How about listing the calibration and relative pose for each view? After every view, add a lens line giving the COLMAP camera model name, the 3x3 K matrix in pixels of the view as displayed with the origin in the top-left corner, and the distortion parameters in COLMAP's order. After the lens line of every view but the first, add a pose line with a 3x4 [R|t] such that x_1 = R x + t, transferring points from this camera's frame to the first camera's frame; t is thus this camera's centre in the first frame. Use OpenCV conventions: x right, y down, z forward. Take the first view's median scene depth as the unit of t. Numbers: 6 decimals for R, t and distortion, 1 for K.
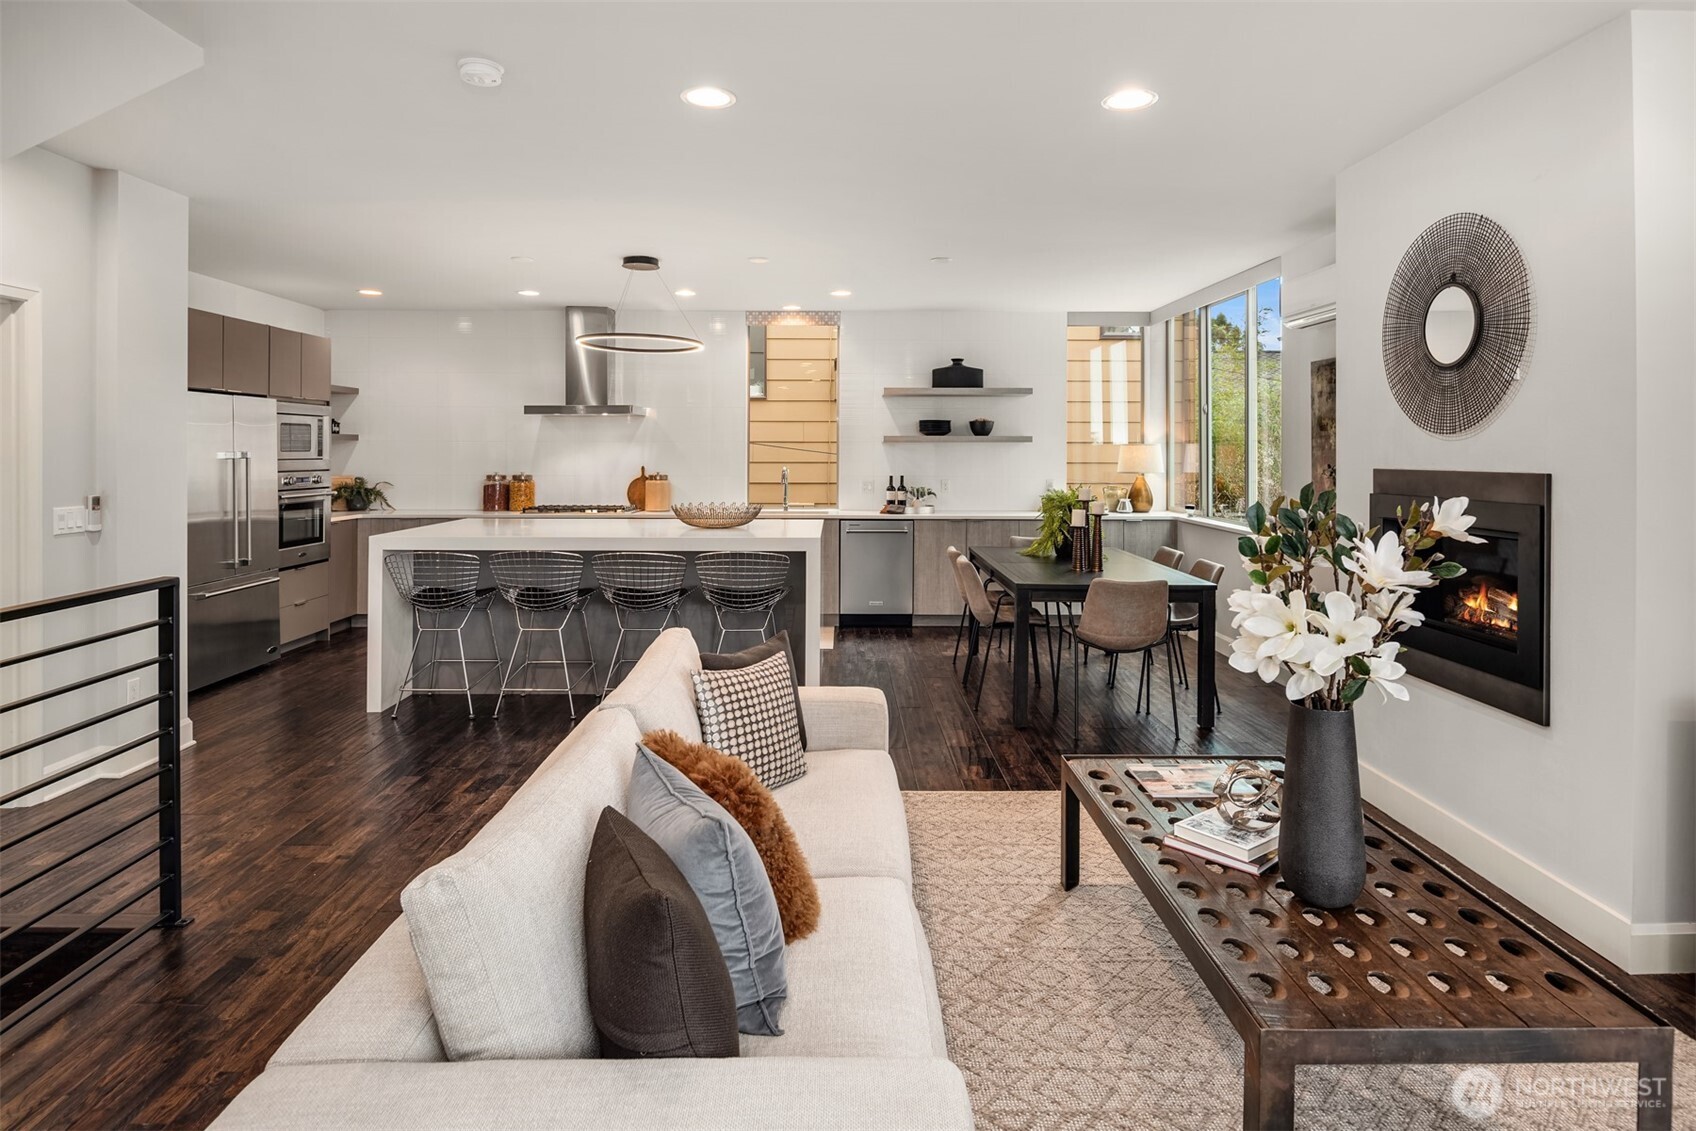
lens RADIAL K [[924.1, 0, 859.7], [0, 924.1, 451.2], [0, 0, 1]] dist [0.009452, -0.005797]
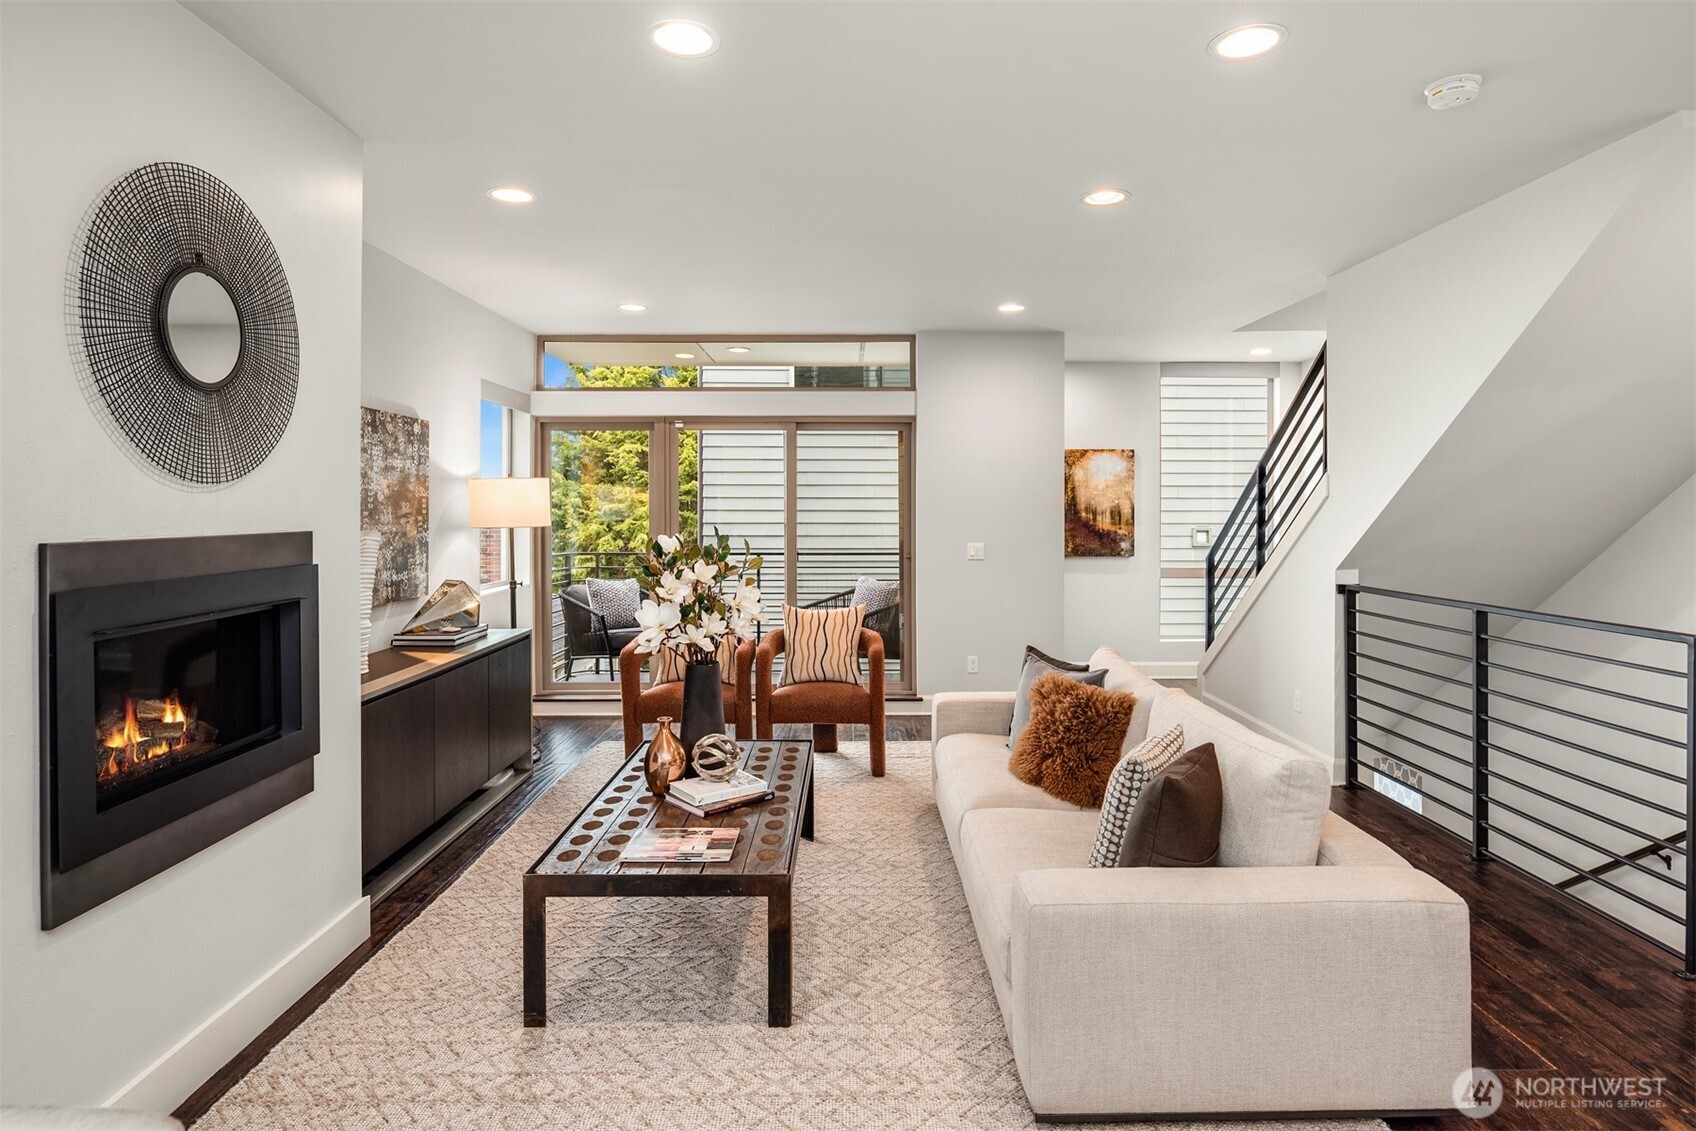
lens RADIAL K [[924.1, 0, 848.6], [0, 924.1, 498.4], [0, 0, 1]] dist [0.009452, -0.005797]
pose [[-0.999695, 0.000229, 0.024704, 0.067201], [0.000012, 0.999962, -0.008748, -0.000535], [-0.024705, -0.008745, -0.999657, 0.851665]]
